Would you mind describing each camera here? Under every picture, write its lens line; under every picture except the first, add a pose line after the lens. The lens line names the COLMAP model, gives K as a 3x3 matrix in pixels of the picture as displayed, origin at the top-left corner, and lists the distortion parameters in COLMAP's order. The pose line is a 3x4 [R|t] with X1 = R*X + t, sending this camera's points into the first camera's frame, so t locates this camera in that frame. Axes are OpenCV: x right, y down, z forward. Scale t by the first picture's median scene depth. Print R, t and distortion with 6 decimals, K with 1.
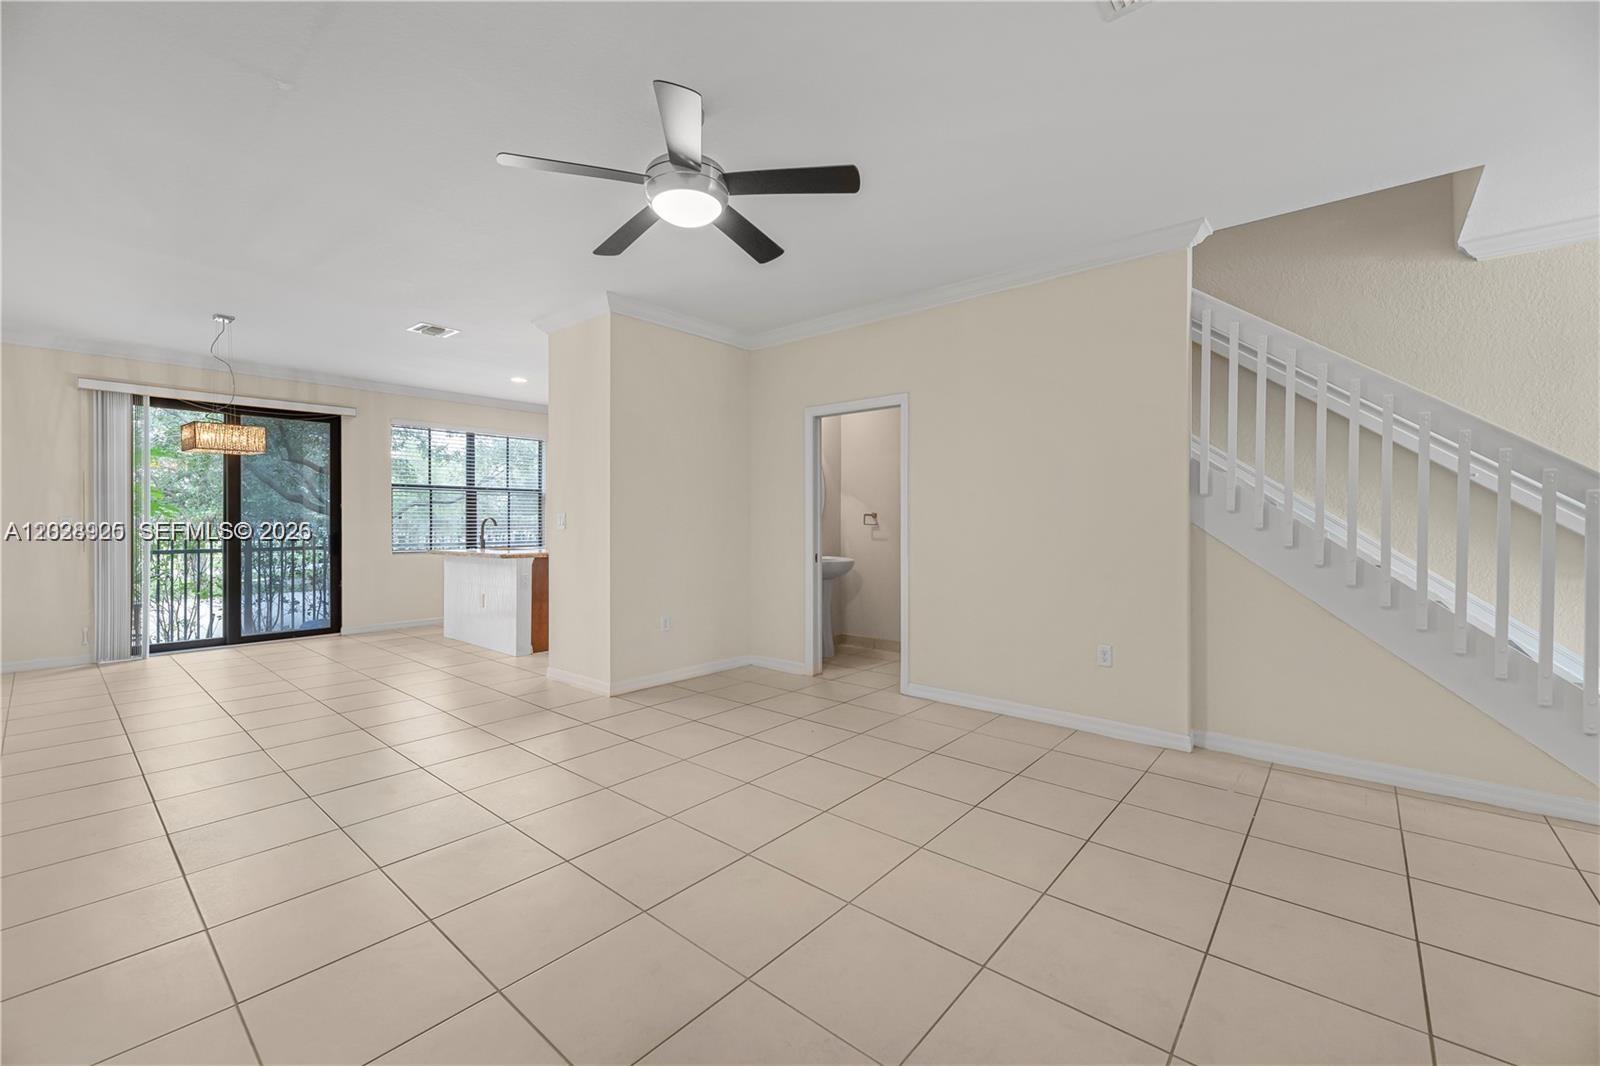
lens RADIAL K [[644.8, 0, 799.1], [0, 644.8, 523.3], [0, 0, 1]] dist [0.000317, 0.000155]
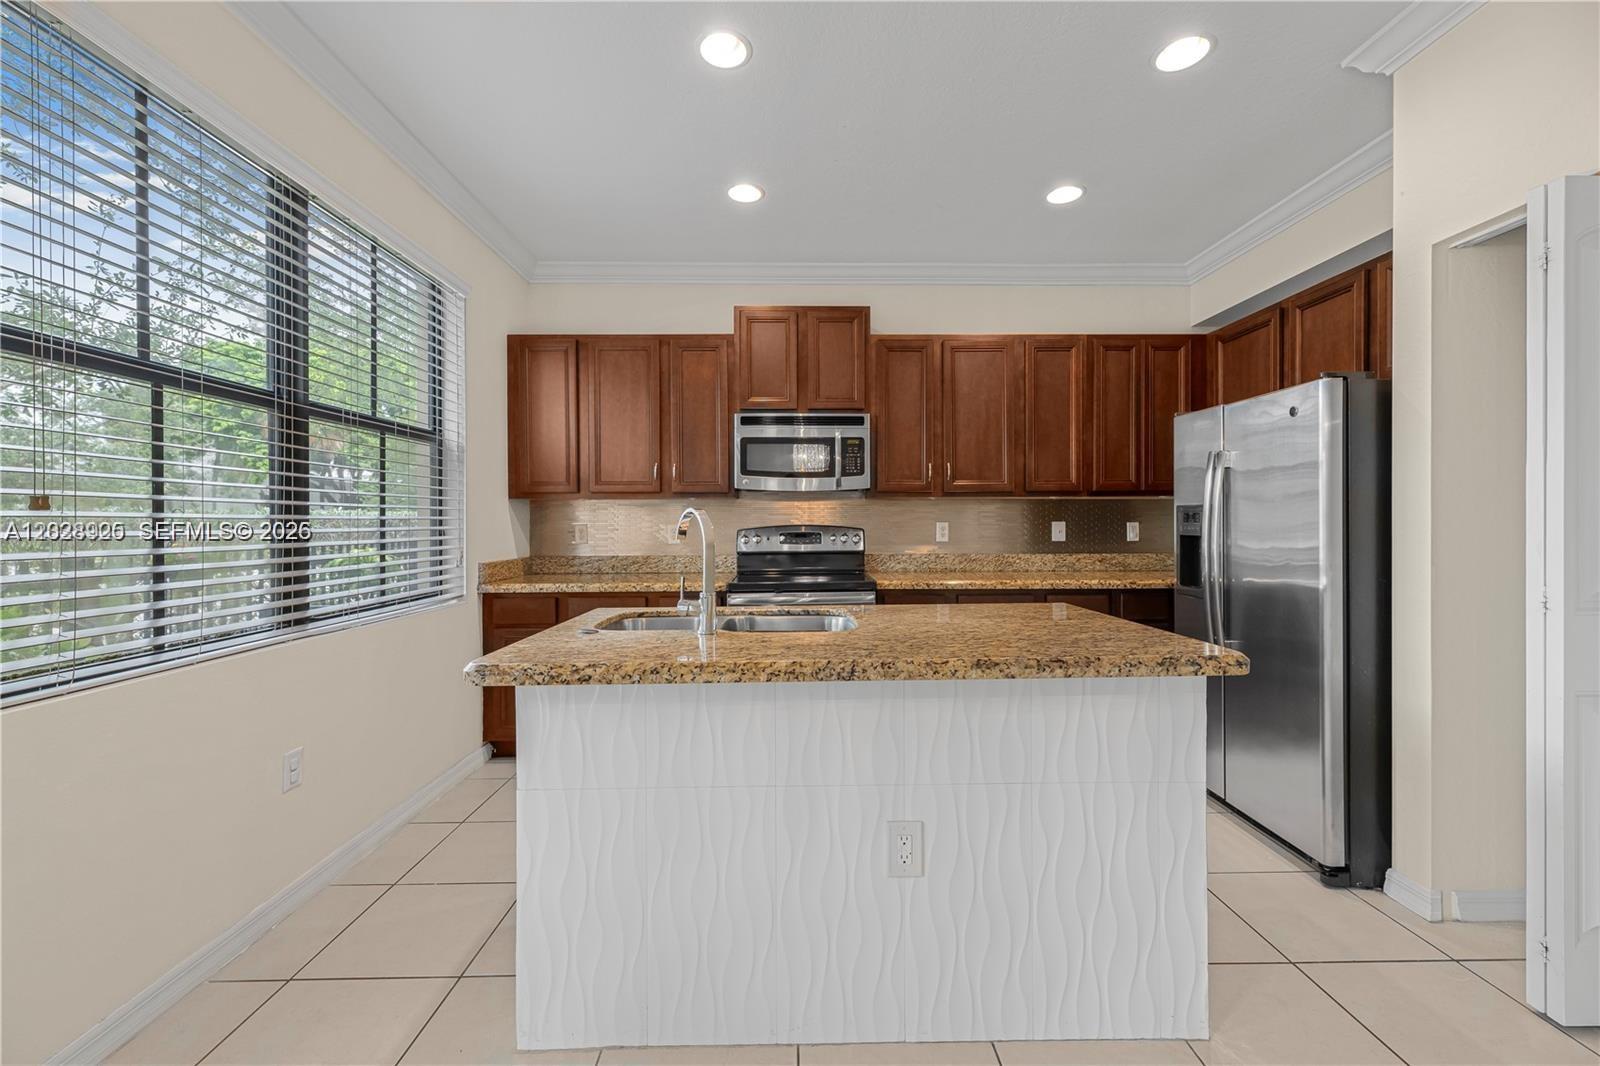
lens RADIAL K [[644.8, 0, 799.1], [0, 644.8, 523.3], [0, 0, 1]] dist [0.000317, 0.000155]
pose [[0.750889, -0.001663, 0.660427, -0.507666], [0.003140, 0.999995, -0.001052, -0.001367], [-0.660421, 0.002864, 0.750890, 0.629920]]
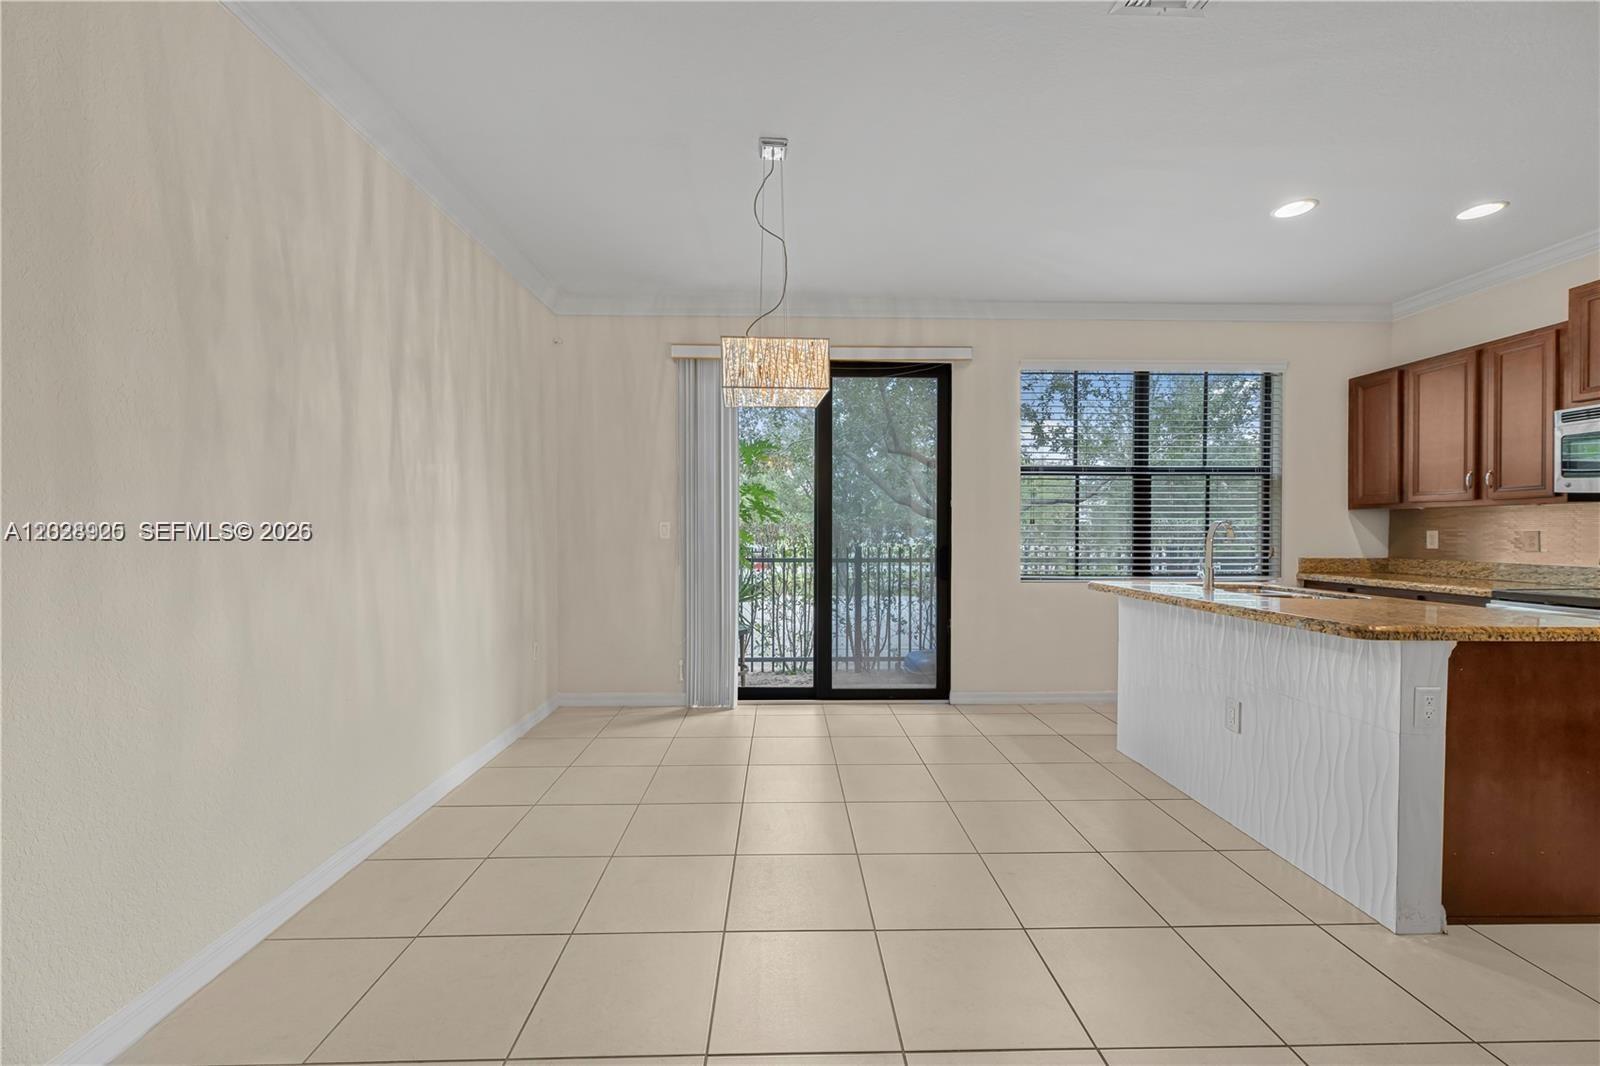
lens RADIAL K [[642.6, 0, 791.1], [0, 642.6, 536.0], [0, 0, 1]] dist [0.000698, -0.000058]
pose [[0.658106, 0.012220, -0.752826, -0.270646], [-0.004903, 0.999917, 0.011944, -0.000998], [0.752909, -0.004170, 0.658111, 0.373044]]
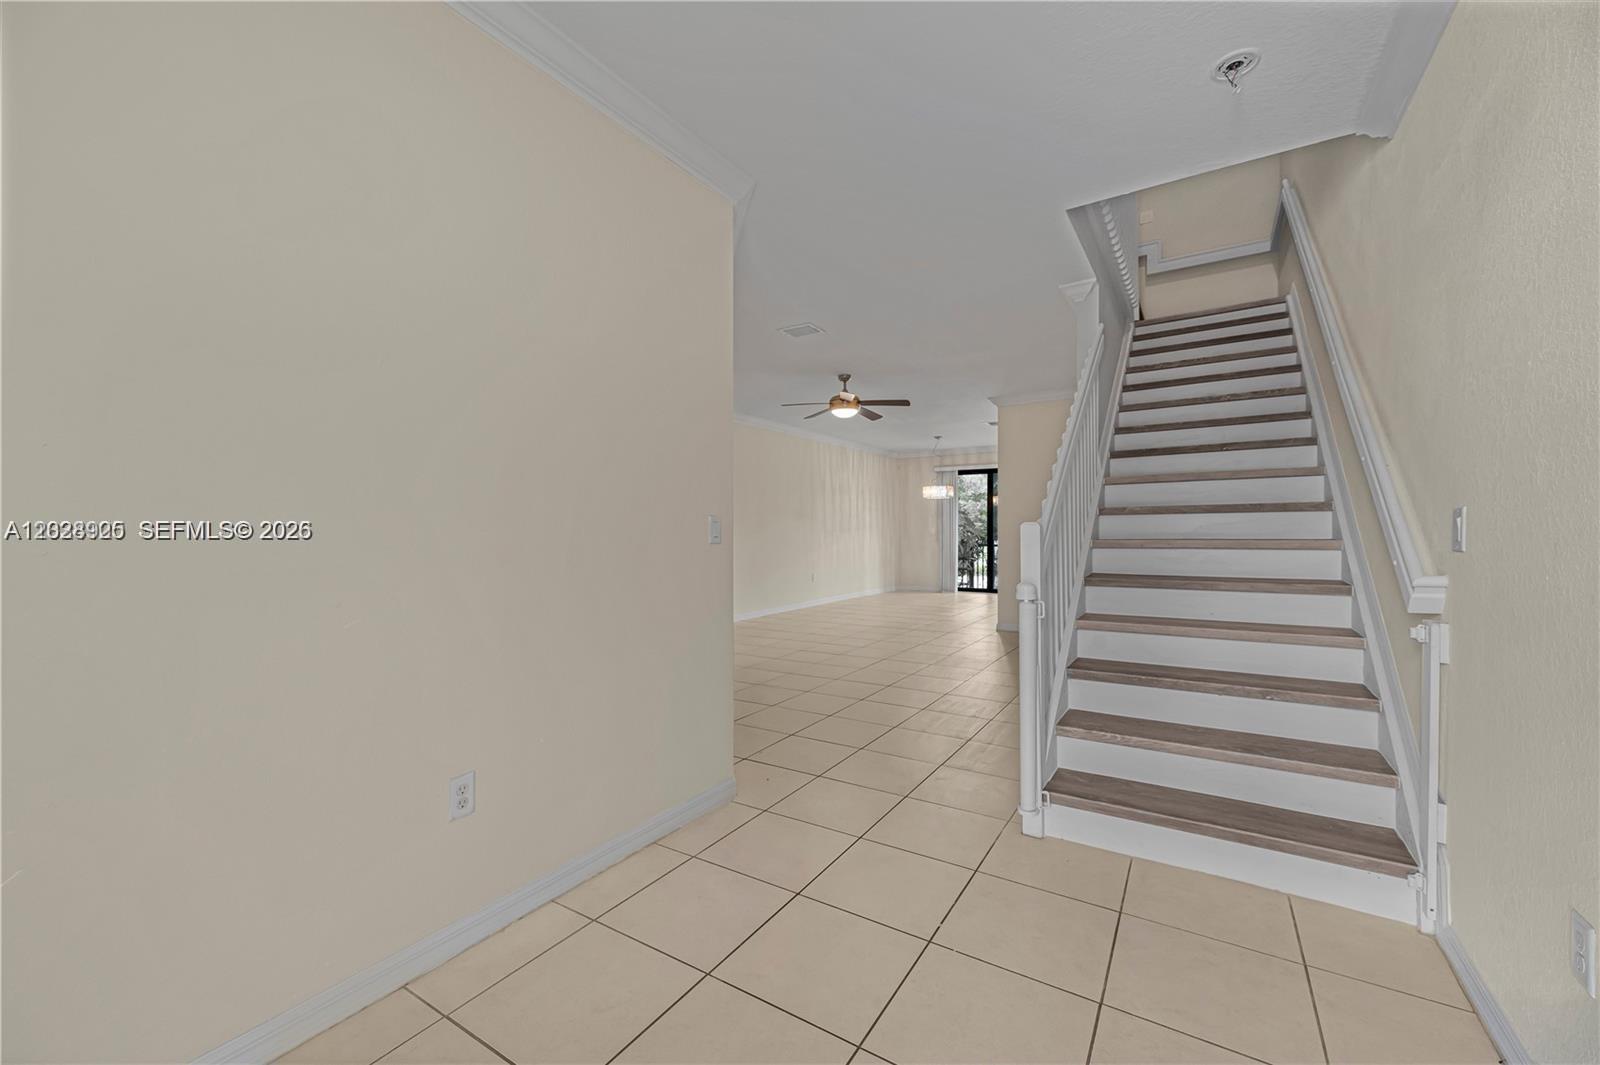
lens RADIAL K [[644.8, 0, 799.1], [0, 644.8, 522.8], [0, 0, 1]] dist [0.000317, 0.000155]
pose [[0.133512, -0.000314, -0.991047, 0.685434], [-0.008776, 0.999960, -0.001499, -0.011996], [0.991008, 0.008897, 0.133504, 0.135055]]
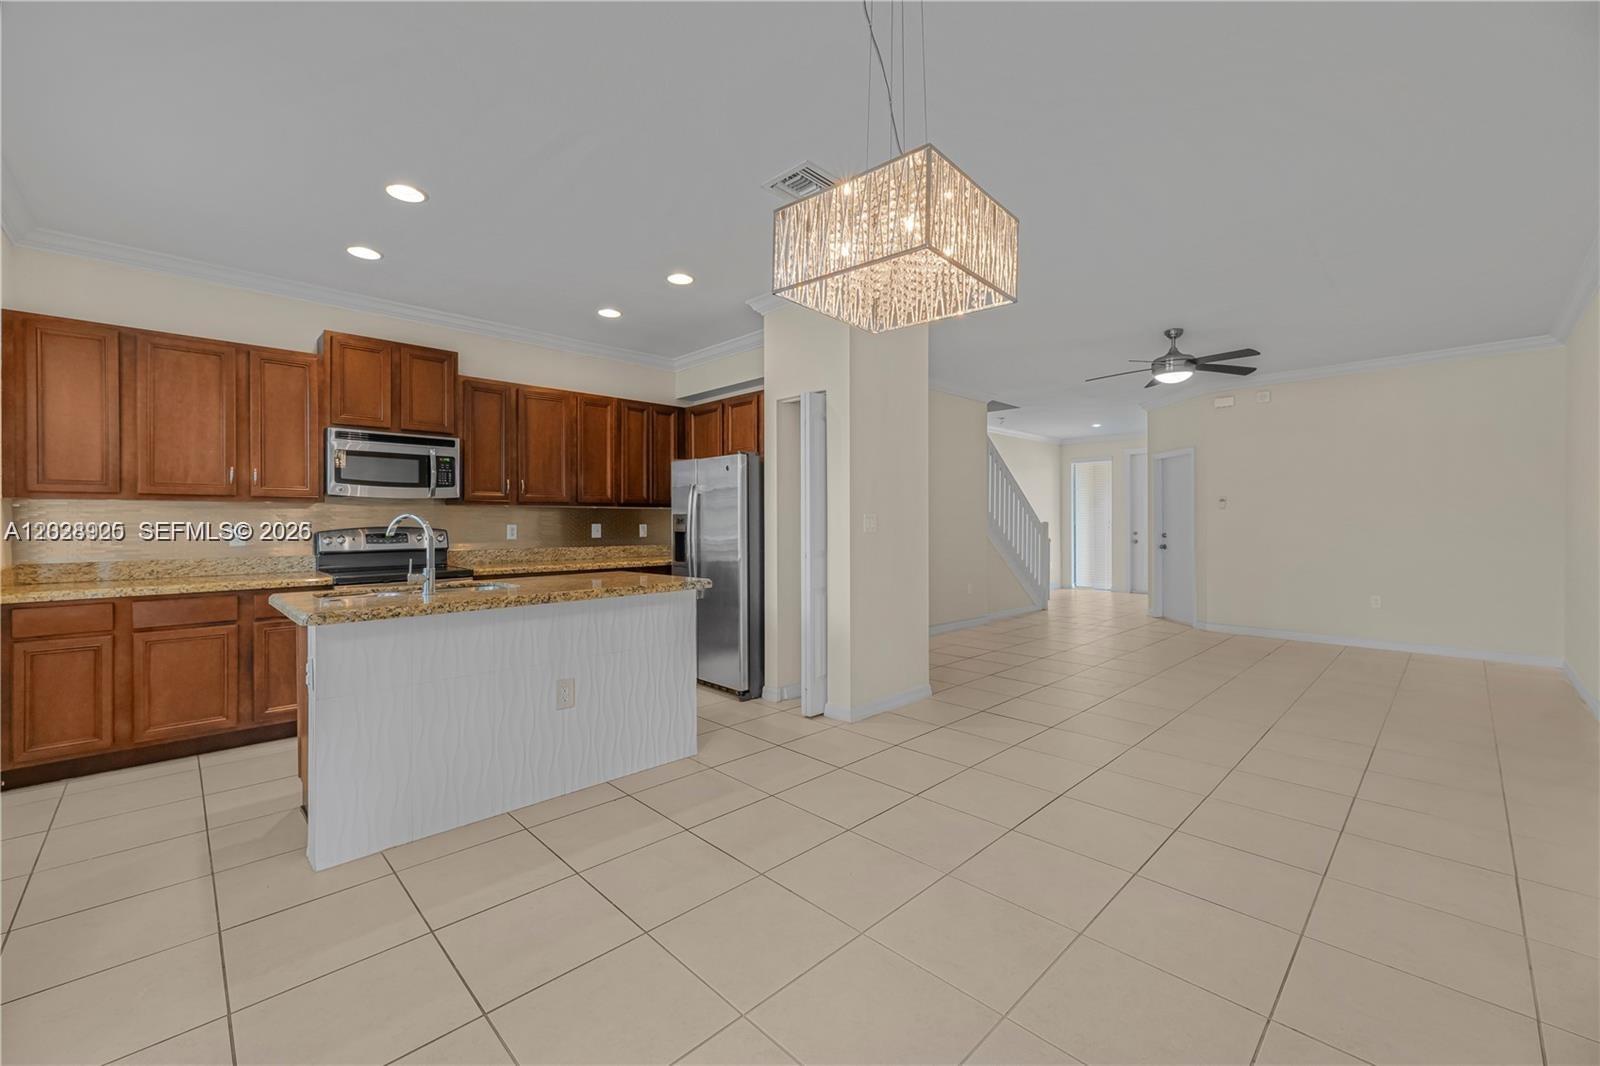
lens RADIAL K [[644.8, 0, 799.1], [0, 644.8, 523.3], [0, 0, 1]] dist [0.000317, 0.000155]
pose [[0.090395, 0.001669, 0.995905, -0.699518], [0.005610, 0.999982, -0.002185, -0.000538], [-0.995890, 0.005784, 0.090384, 0.589111]]
